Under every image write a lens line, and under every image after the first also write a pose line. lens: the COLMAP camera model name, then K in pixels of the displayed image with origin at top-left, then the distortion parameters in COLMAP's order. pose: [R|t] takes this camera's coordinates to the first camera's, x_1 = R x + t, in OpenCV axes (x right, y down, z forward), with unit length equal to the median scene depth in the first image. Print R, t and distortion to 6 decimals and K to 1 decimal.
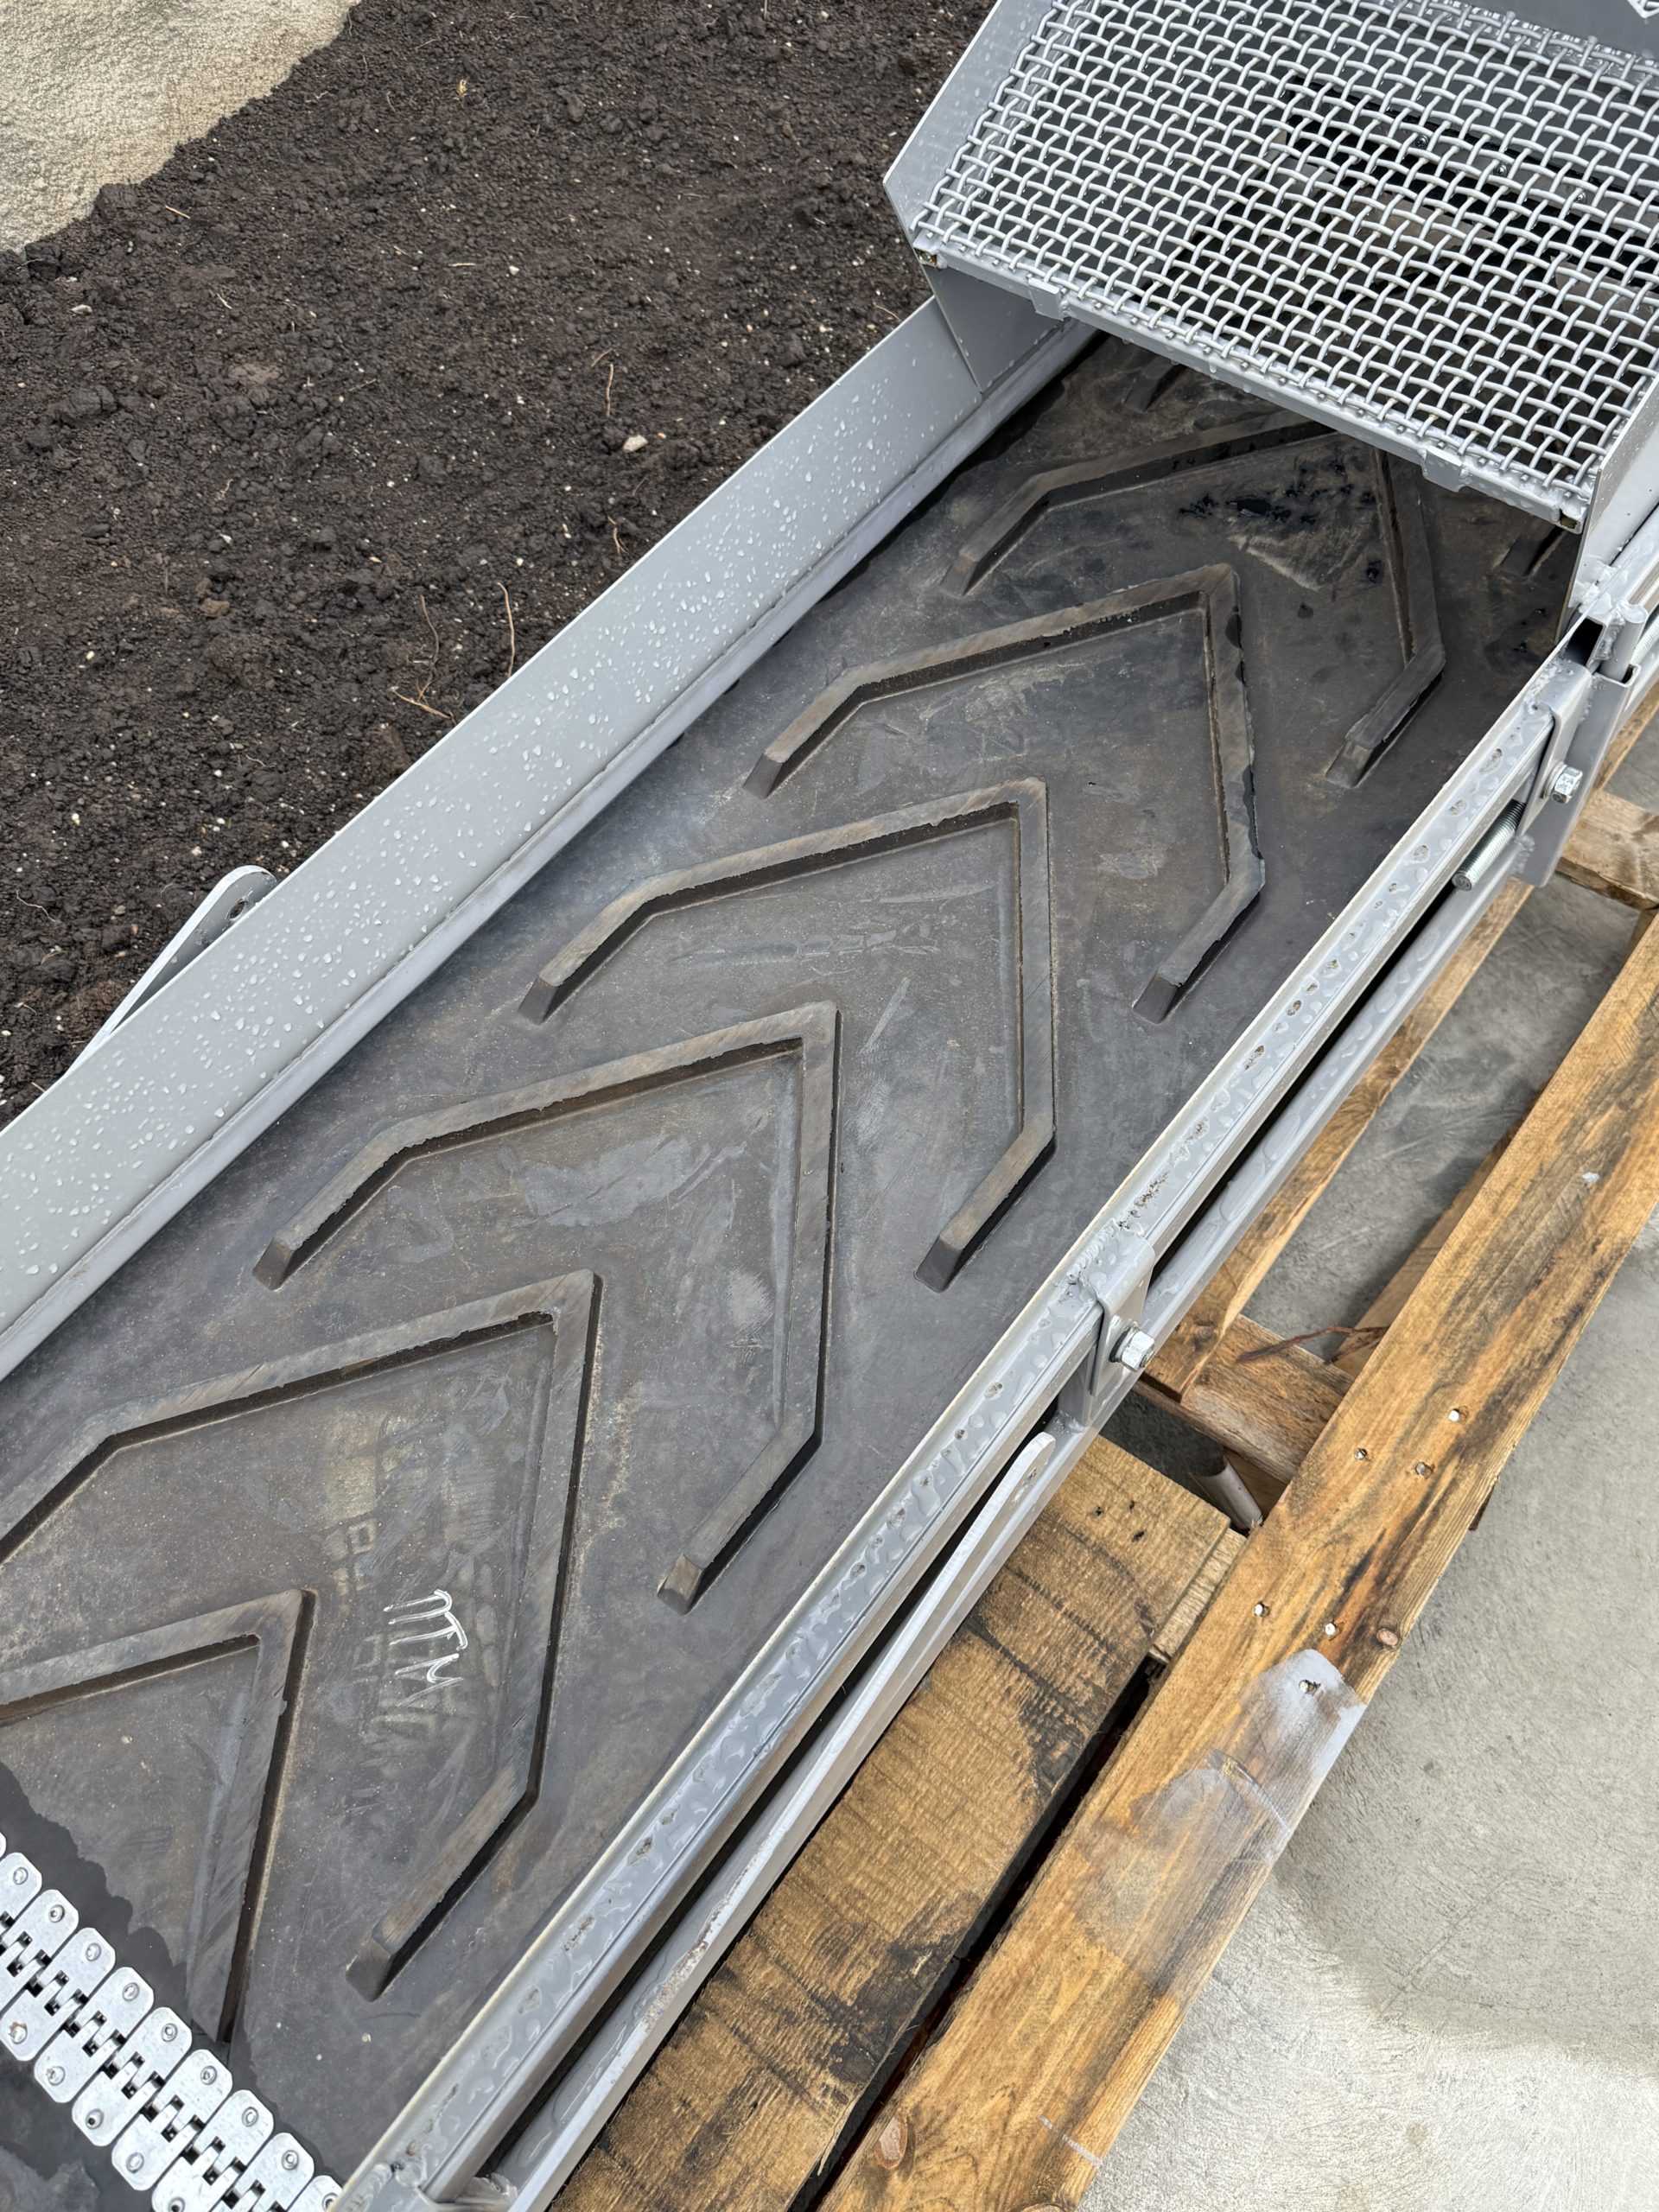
lens RADIAL K [[1883.4, 0, 828.5], [0, 1883.4, 1063.6], [0, 0, 1]] dist [0.056923, -0.079008]
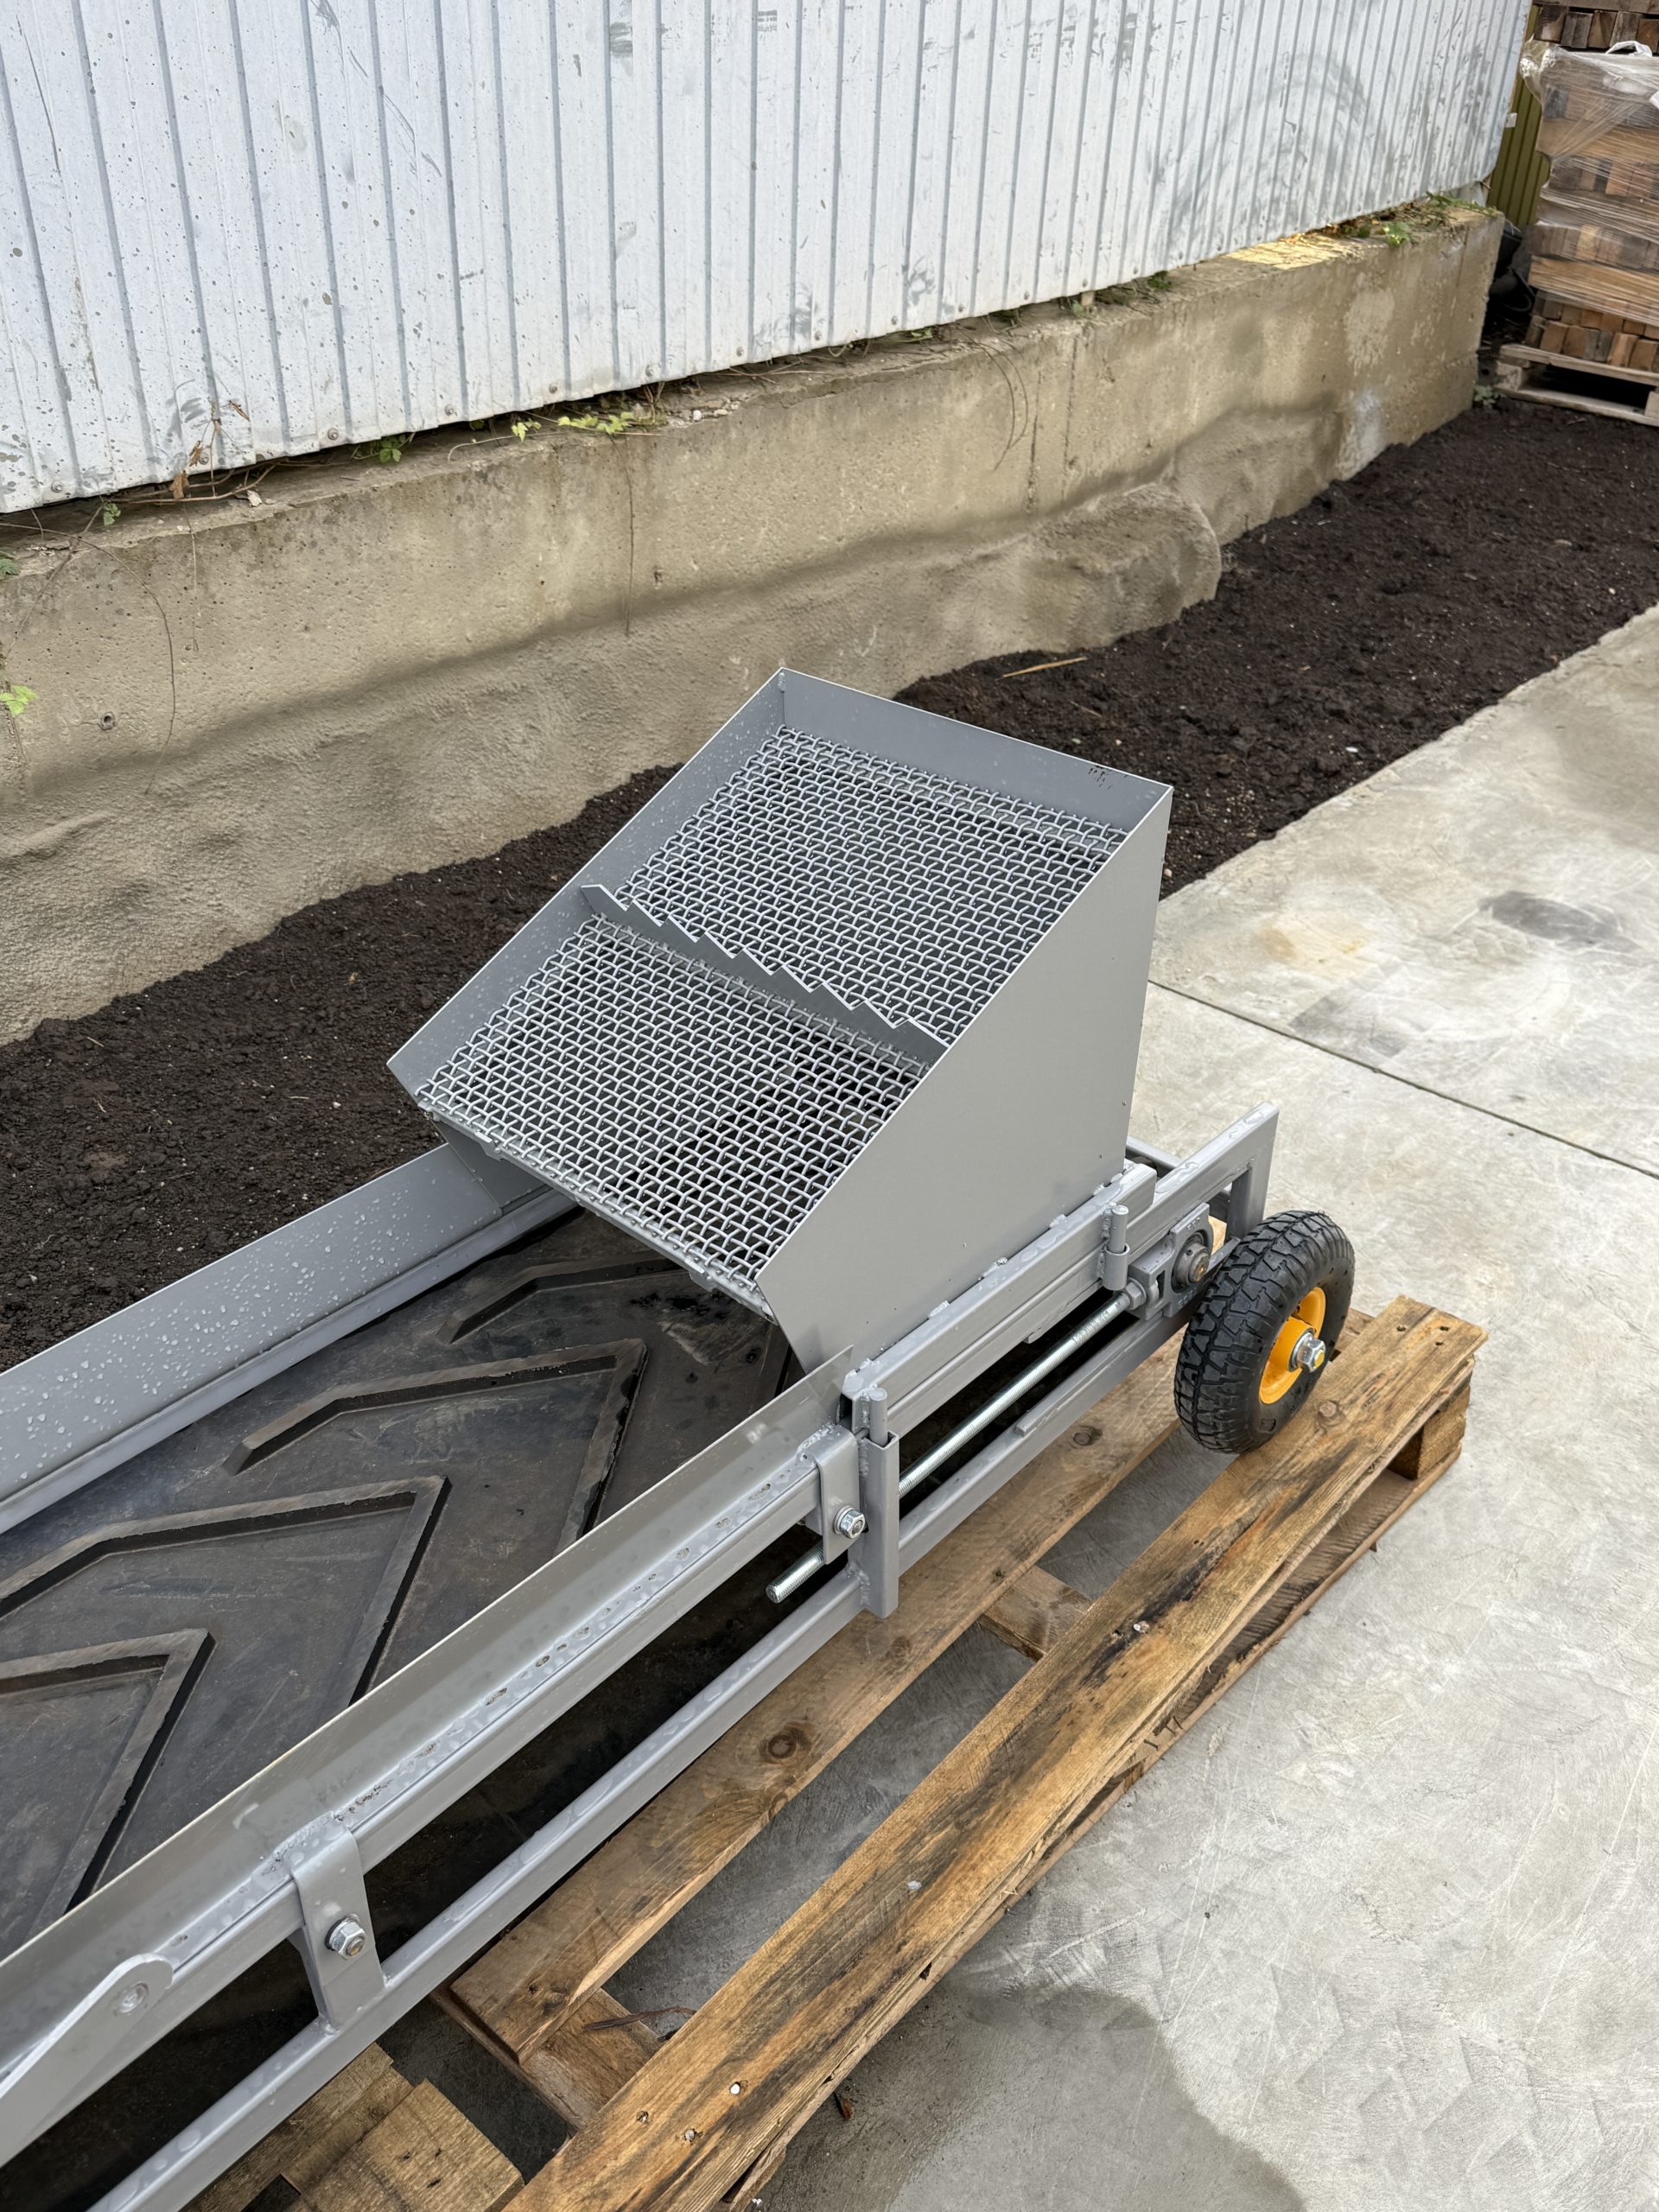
lens RADIAL K [[1810.1, 0, 833.1], [0, 1810.1, 1039.1], [0, 0, 1]] dist [0.049302, -0.064160]
pose [[0.995657, 0.091462, -0.017375, 0.334025], [-0.089803, 0.894326, -0.438310, 0.093648], [-0.024550, 0.437967, 0.898656, -0.243069]]
